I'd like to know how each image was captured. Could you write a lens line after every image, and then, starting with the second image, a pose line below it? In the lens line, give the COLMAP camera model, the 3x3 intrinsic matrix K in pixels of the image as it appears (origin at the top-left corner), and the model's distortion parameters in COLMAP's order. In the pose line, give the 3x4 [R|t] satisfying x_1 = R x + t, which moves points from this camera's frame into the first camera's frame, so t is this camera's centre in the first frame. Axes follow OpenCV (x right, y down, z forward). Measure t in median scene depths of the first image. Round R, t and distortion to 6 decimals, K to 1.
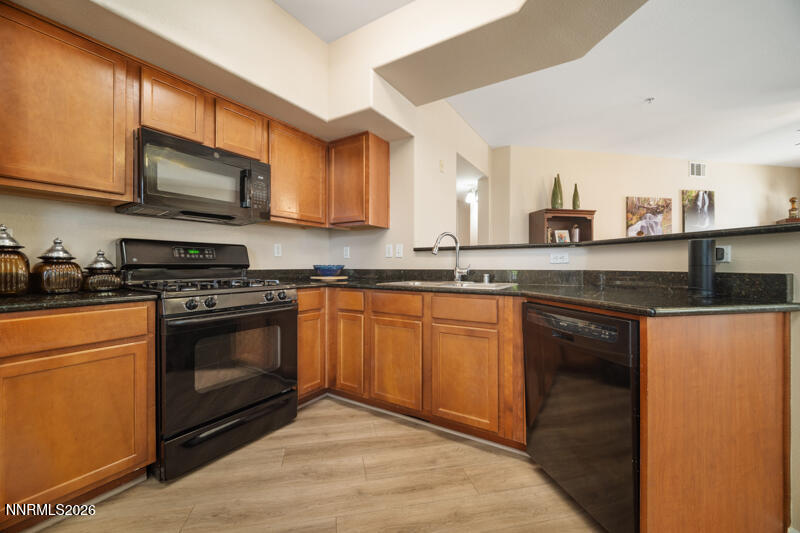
lens RADIAL K [[316.8, 0, 401.1], [0, 316.8, 264.8], [0, 0, 1]] dist [-0.003027, 0.001104]
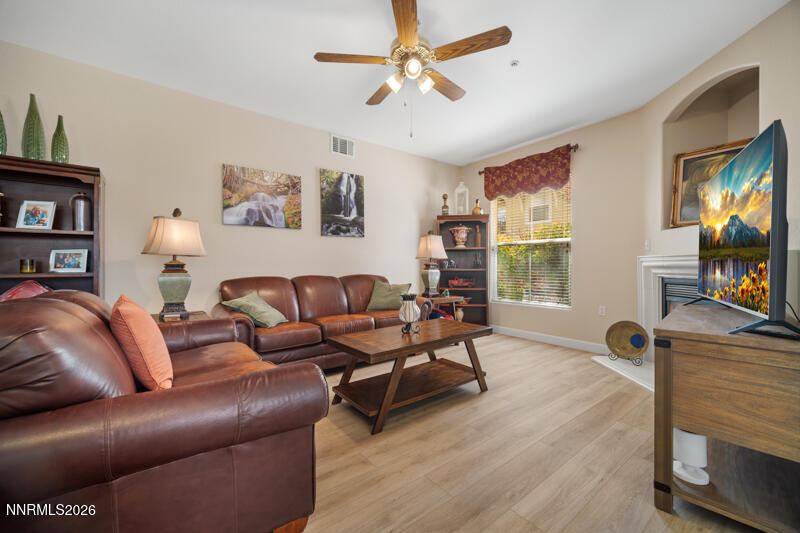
lens RADIAL K [[316.8, 0, 400.5], [0, 316.8, 264.8], [0, 0, 1]] dist [-0.003027, 0.001104]
pose [[0.895884, 0.002700, 0.444279, 1.360619], [-0.002301, 0.999996, -0.001437, 0.000660], [-0.444281, 0.000265, 0.895887, 0.410945]]
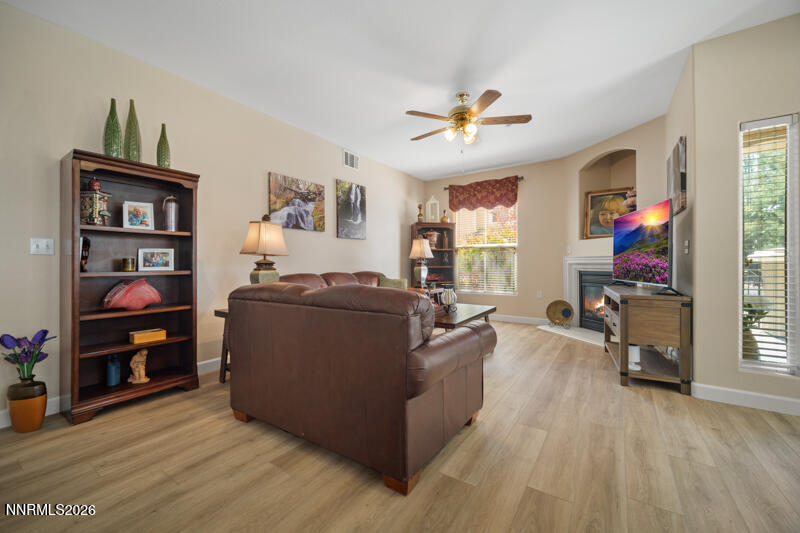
lens RADIAL K [[316.8, 0, 397.5], [0, 316.8, 263.1], [0, 0, 1]] dist [-0.003027, 0.001104]
pose [[0.715524, 0.001156, 0.698587, 0.738804], [0.000201, 0.999998, -0.001860, 0.002342], [-0.698588, 0.001471, 0.715523, 0.461635]]
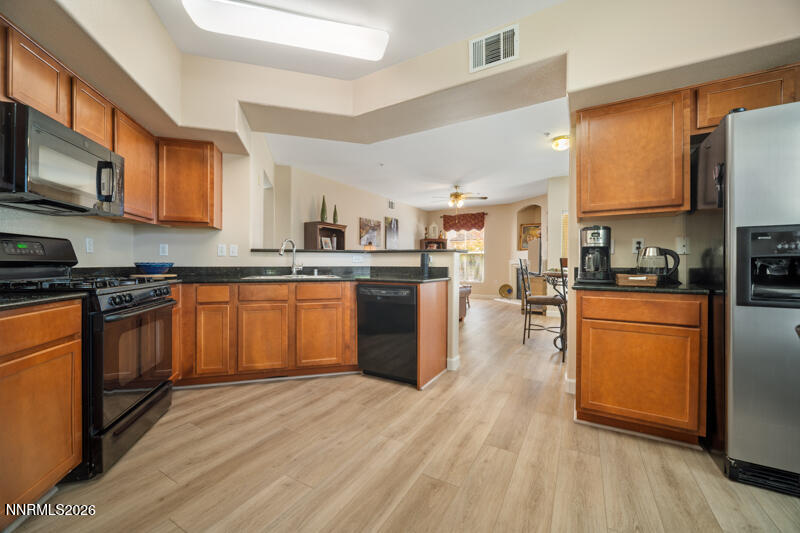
lens RADIAL K [[316.8, 0, 400.9], [0, 316.8, 265.3], [0, 0, 1]] dist [-0.003027, 0.001104]
pose [[0.659620, -0.002320, 0.751596, -0.503769], [-0.003047, 0.999979, 0.005762, 0.001141], [-0.751593, -0.006091, 0.659599, -0.229748]]
